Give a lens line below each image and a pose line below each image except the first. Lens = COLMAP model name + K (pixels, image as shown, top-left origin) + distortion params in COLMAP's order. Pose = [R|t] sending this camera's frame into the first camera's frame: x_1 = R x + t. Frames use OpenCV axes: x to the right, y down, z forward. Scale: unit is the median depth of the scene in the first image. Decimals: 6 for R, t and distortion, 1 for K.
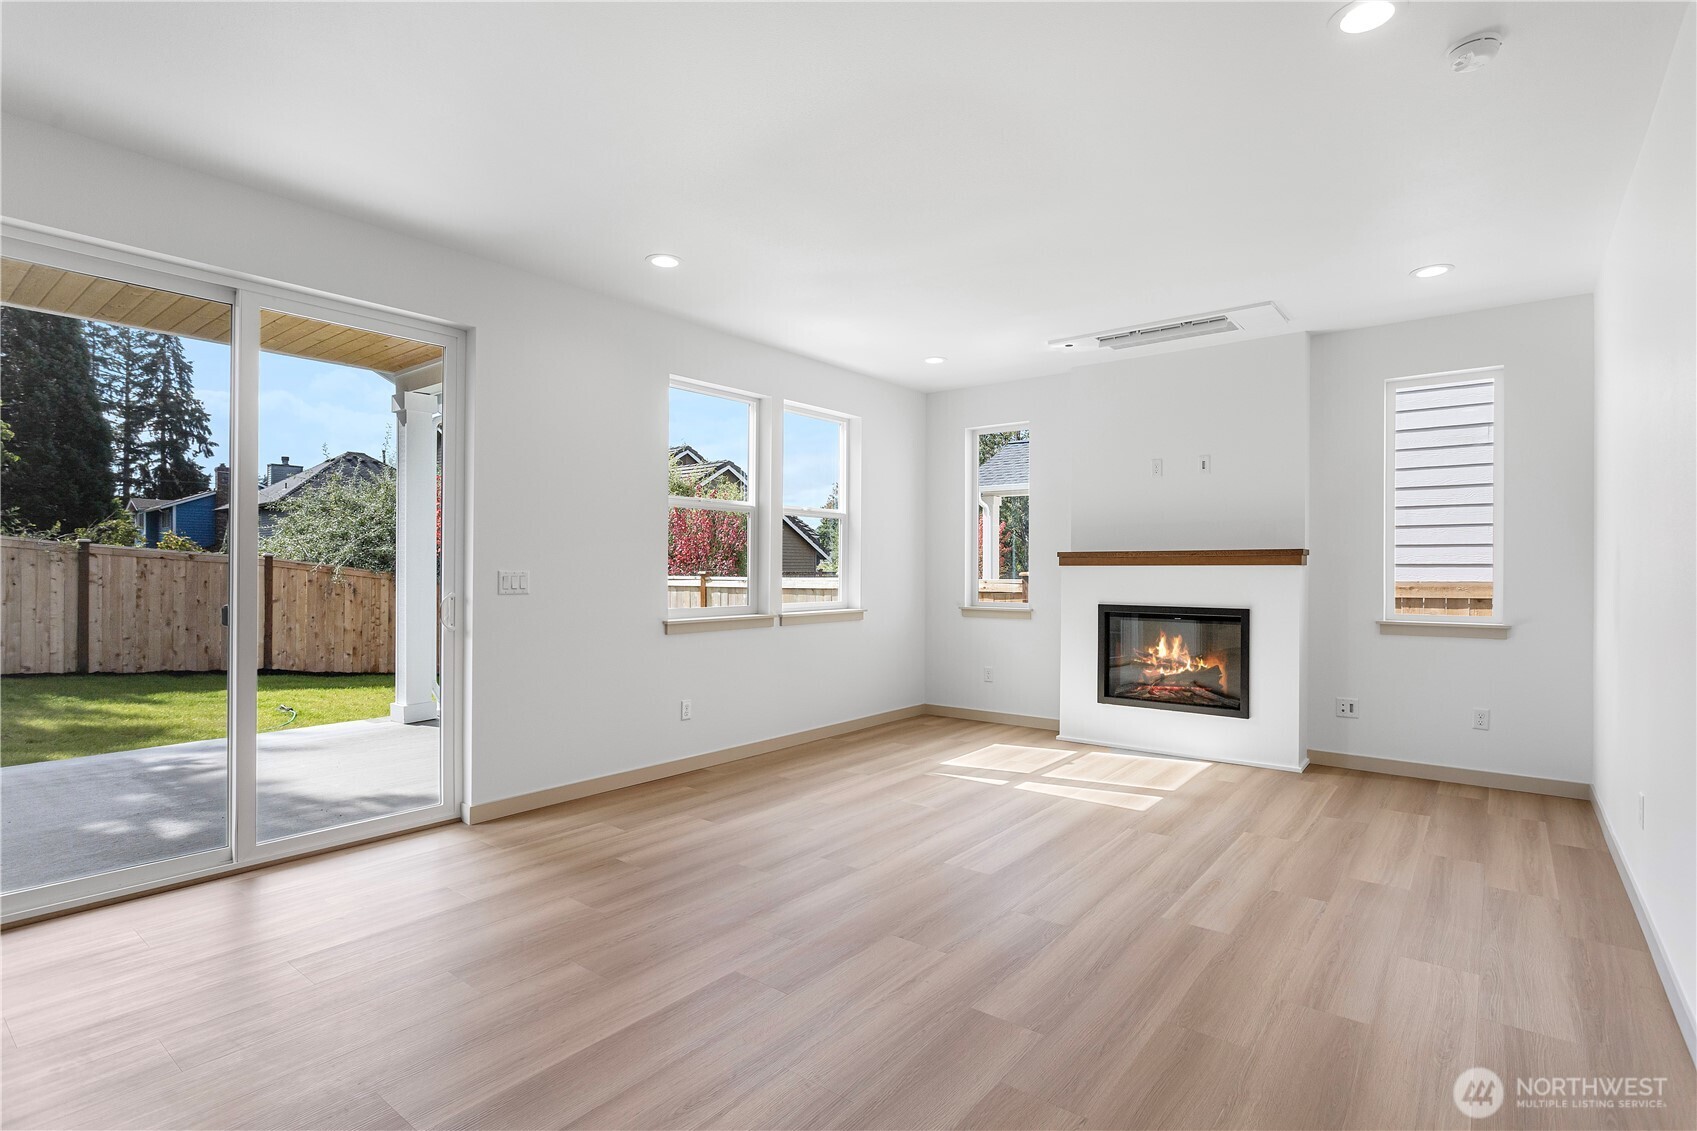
lens RADIAL K [[824.0, 0, 848.5], [0, 824.0, 565.5], [0, 0, 1]] dist [-0.013753, 0.000260]
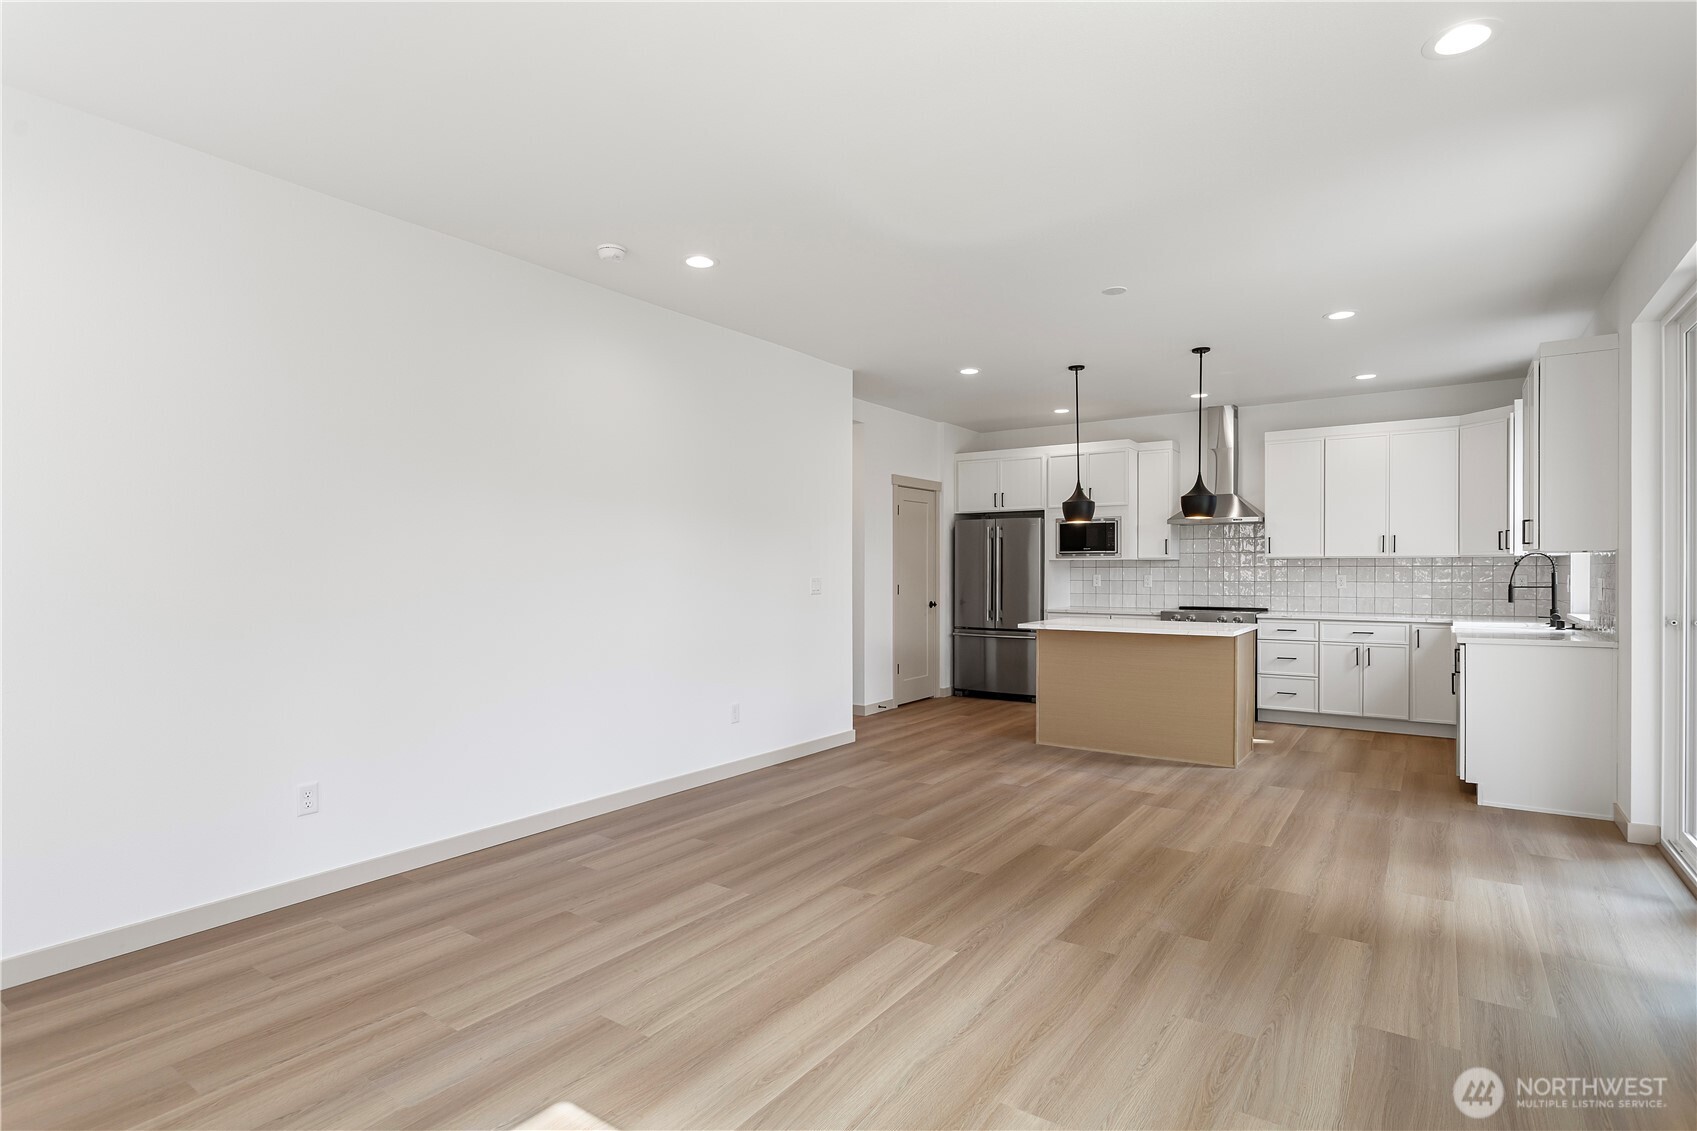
lens RADIAL K [[852.7, 0, 846.3], [0, 852.7, 578.1], [0, 0, 1]] dist [-0.005072, 0.000028]
pose [[-0.998097, -0.000503, -0.061661, 0.188604], [-0.000811, 0.999987, 0.004968, -0.000090], [0.061657, 0.005008, -0.998085, 1.250029]]
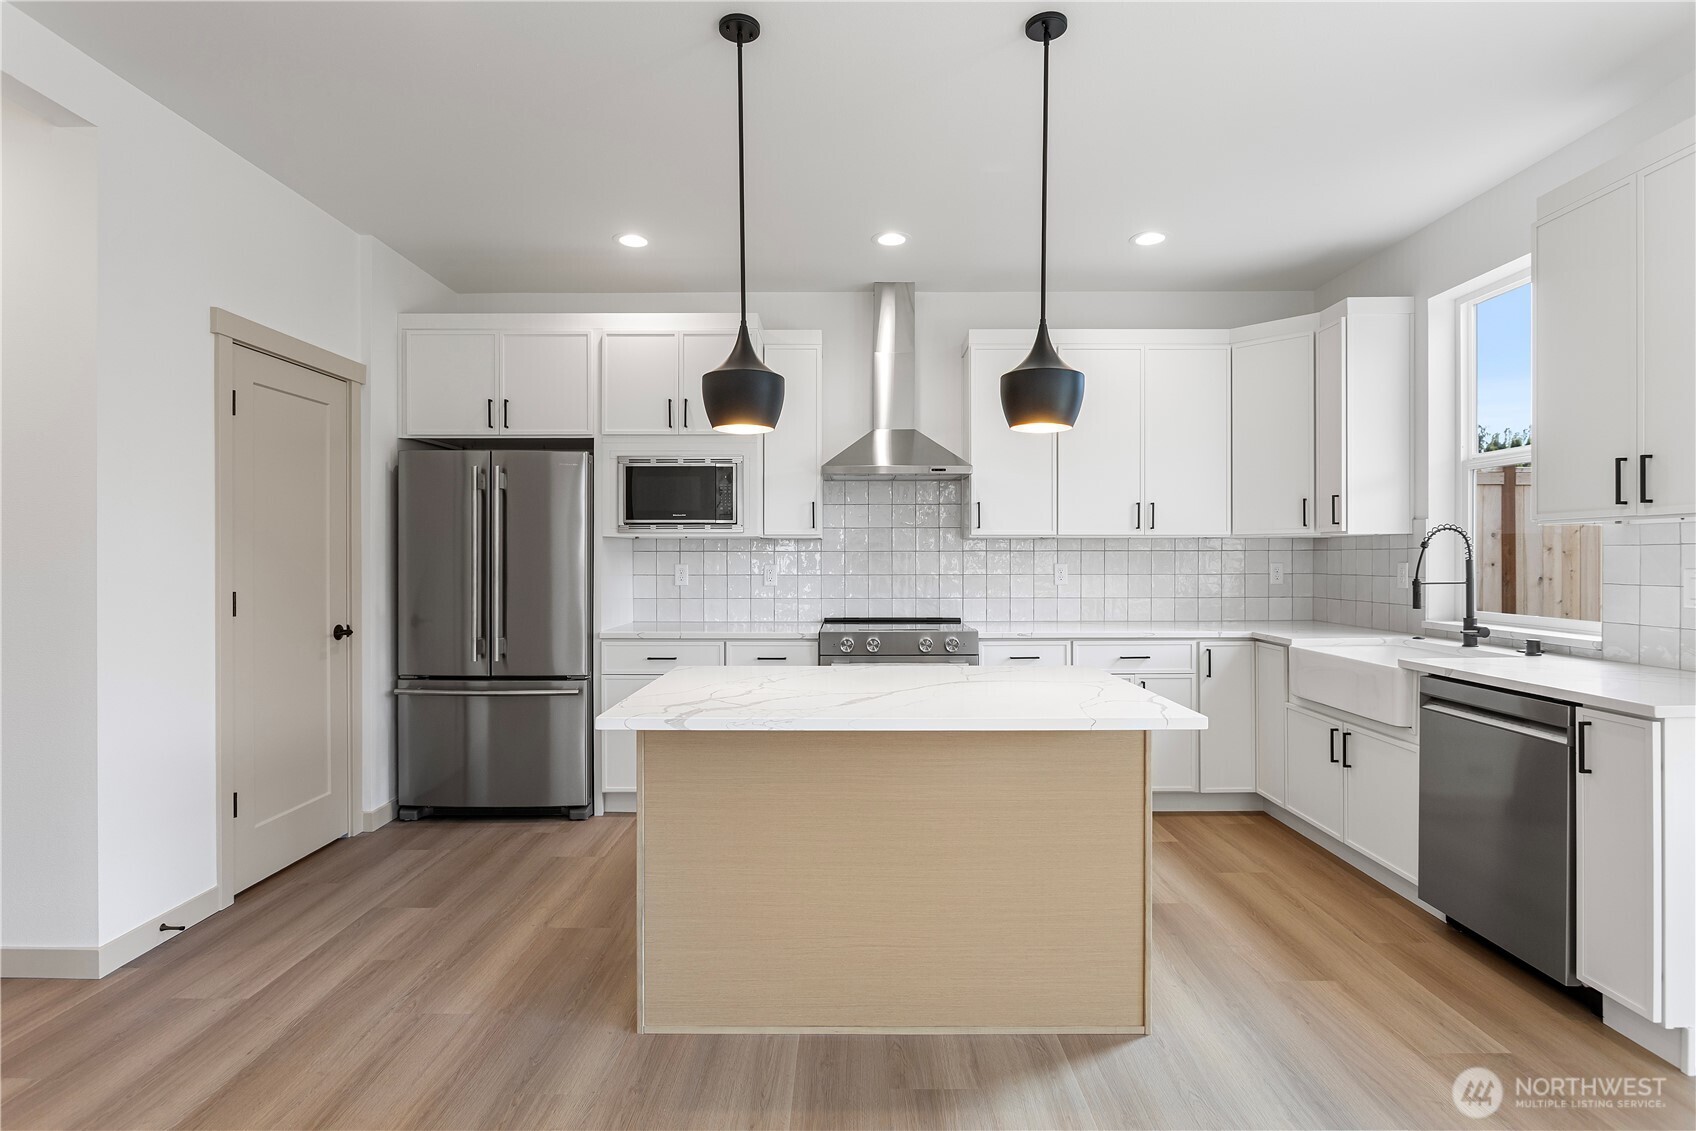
lens RADIAL K [[837.0, 0, 848.0], [0, 837.0, 565.5], [0, 0, 1]] dist [-0.008605, 0.000666]
pose [[-0.784860, 0.003399, -0.619664, 0.022505], [0.001585, 0.999993, 0.003477, -0.000704], [0.619671, 0.001747, -0.784860, 0.445868]]
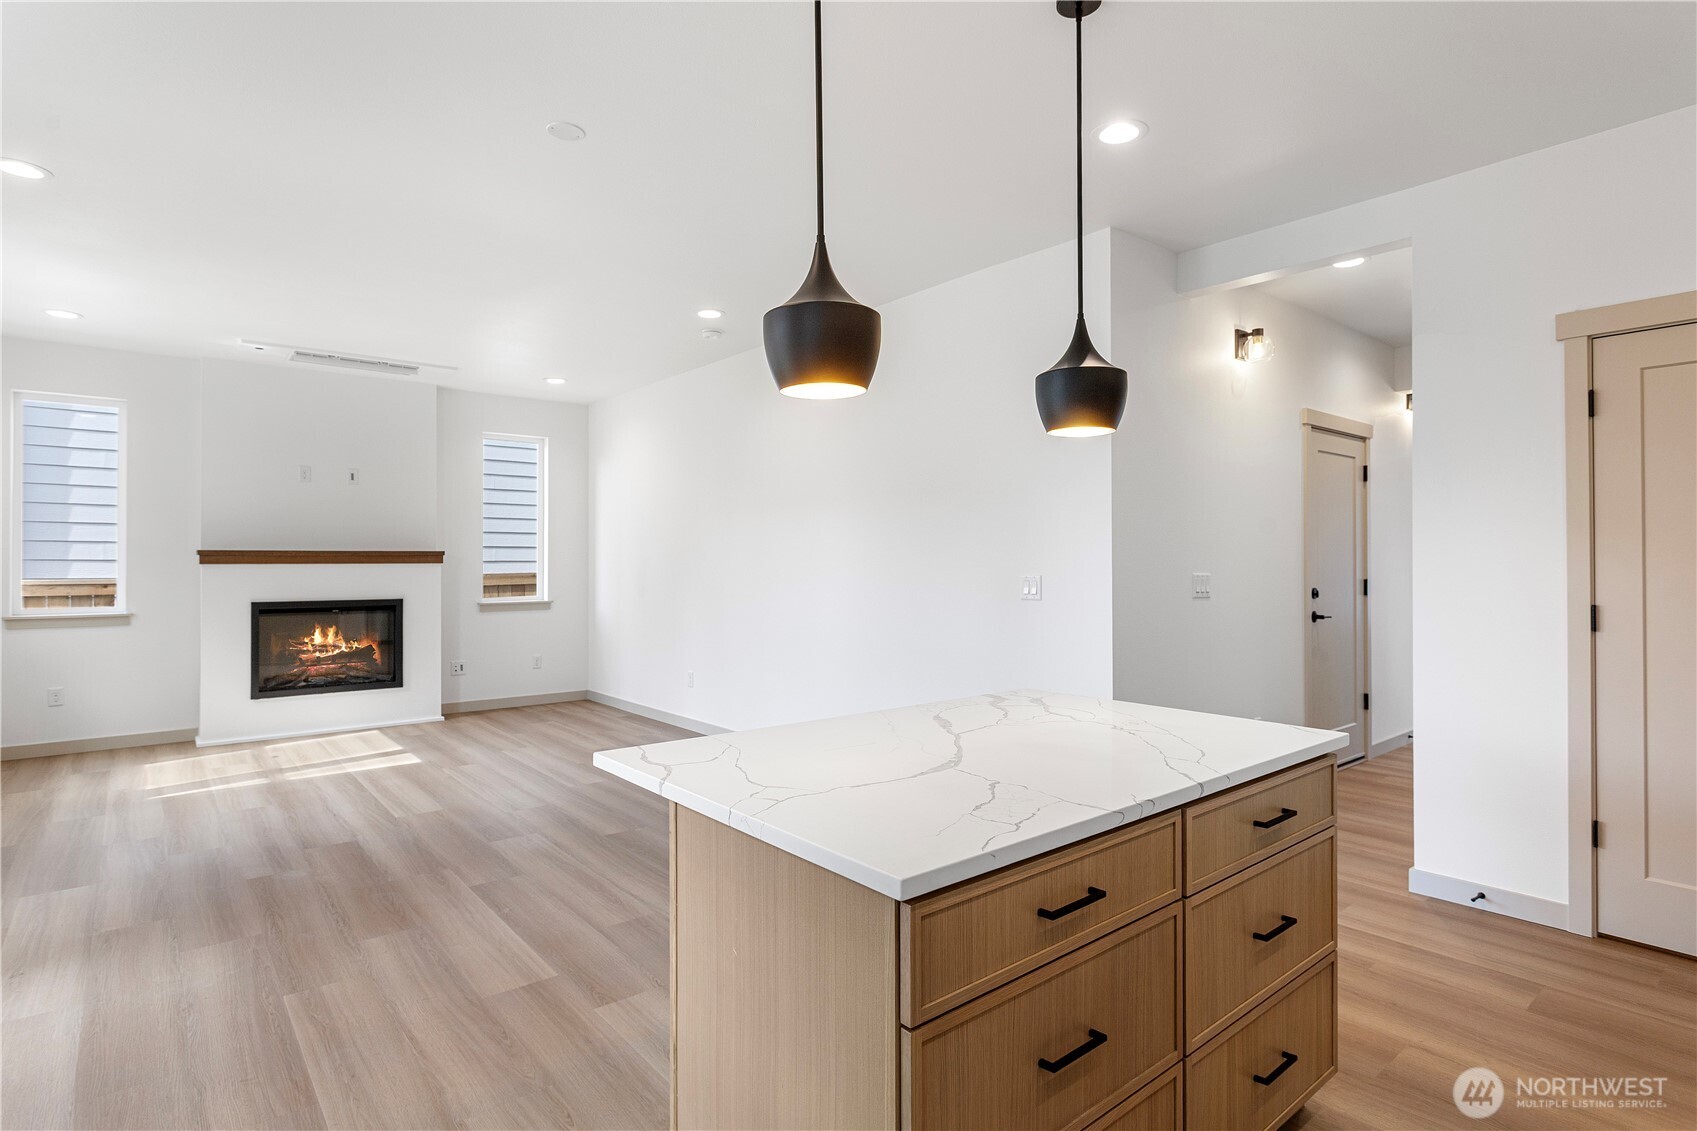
lens RADIAL K [[861.9, 0, 851.9], [0, 861.9, 558.5], [0, 0, 1]] dist [-0.008655, 0.000501]
pose [[0.203649, 0.000974, 0.979043, -0.670807], [-0.003048, 0.999995, -0.000361, -0.010125], [-0.979039, -0.002911, 0.203651, 0.071373]]
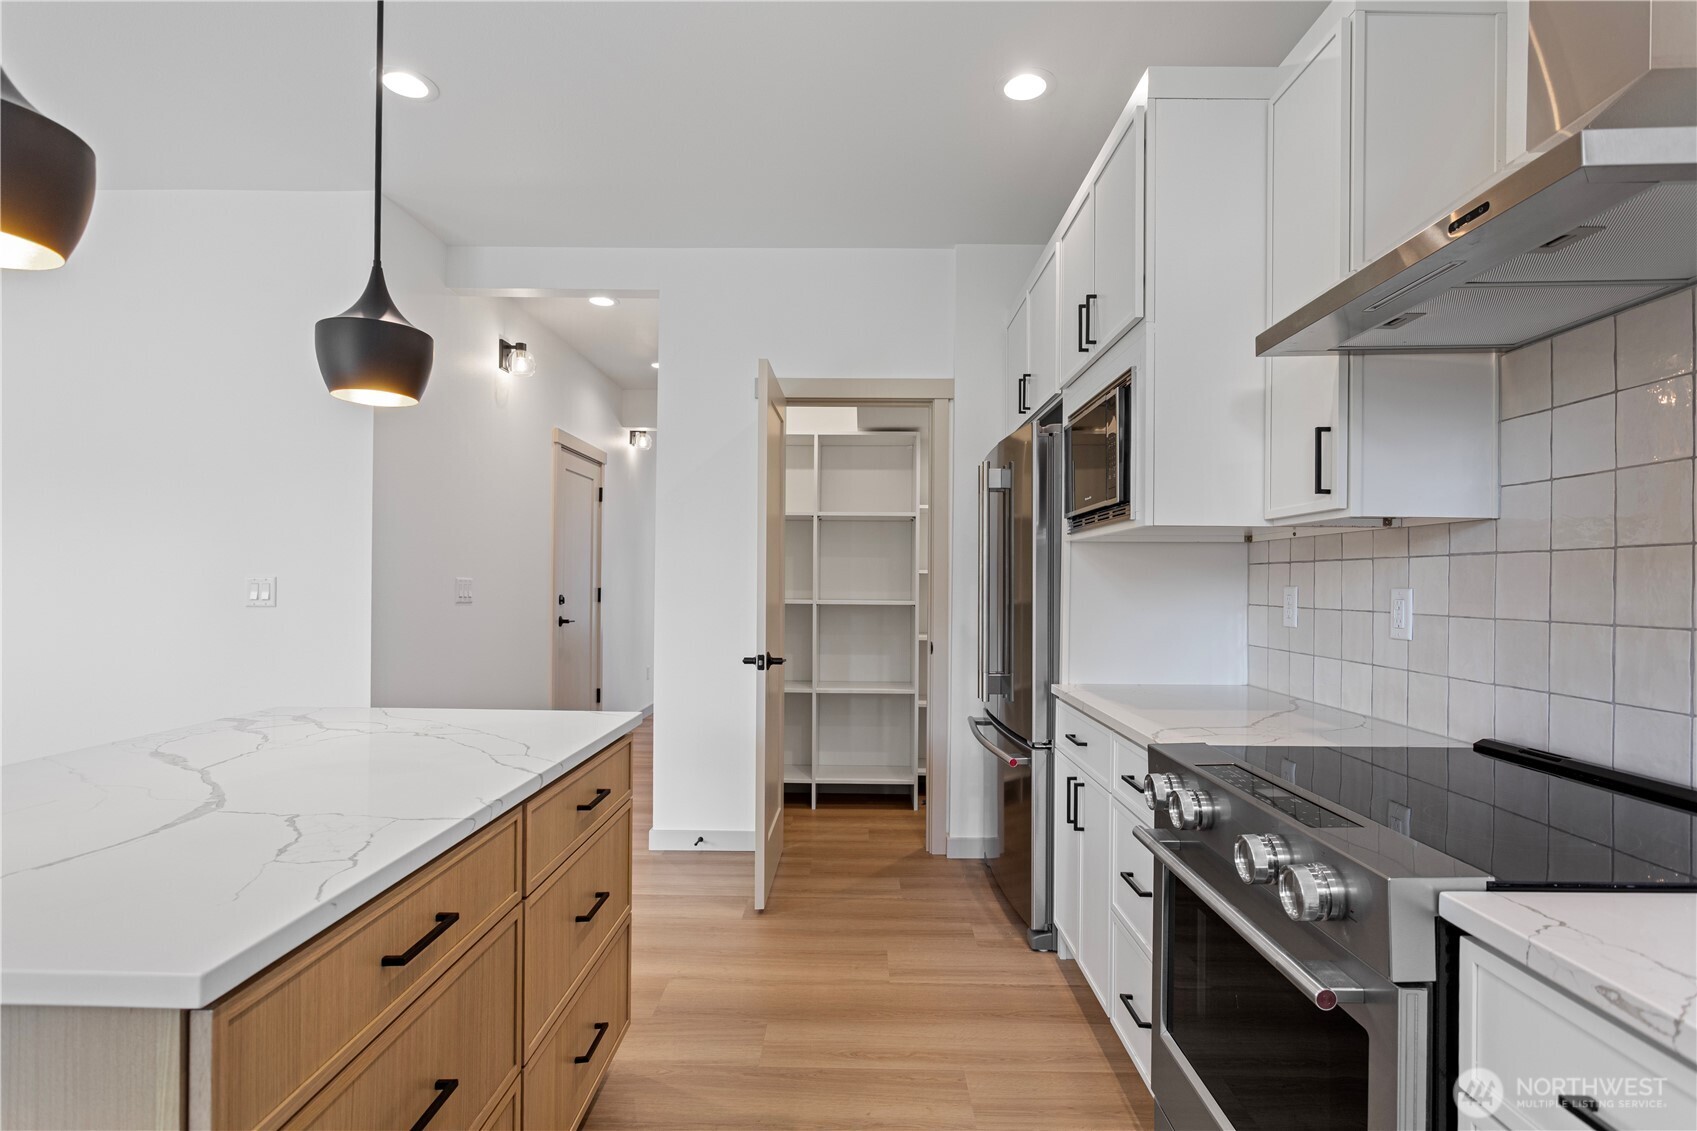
lens RADIAL K [[828.1, 0, 850.1], [0, 828.1, 576.7], [0, 0, 1]] dist [-0.017784, 0.000910]
pose [[-0.611809, -0.002647, 0.791001, -0.631696], [-0.014571, 0.999862, -0.007924, 0.002959], [-0.790872, -0.016374, -0.611763, 0.100358]]
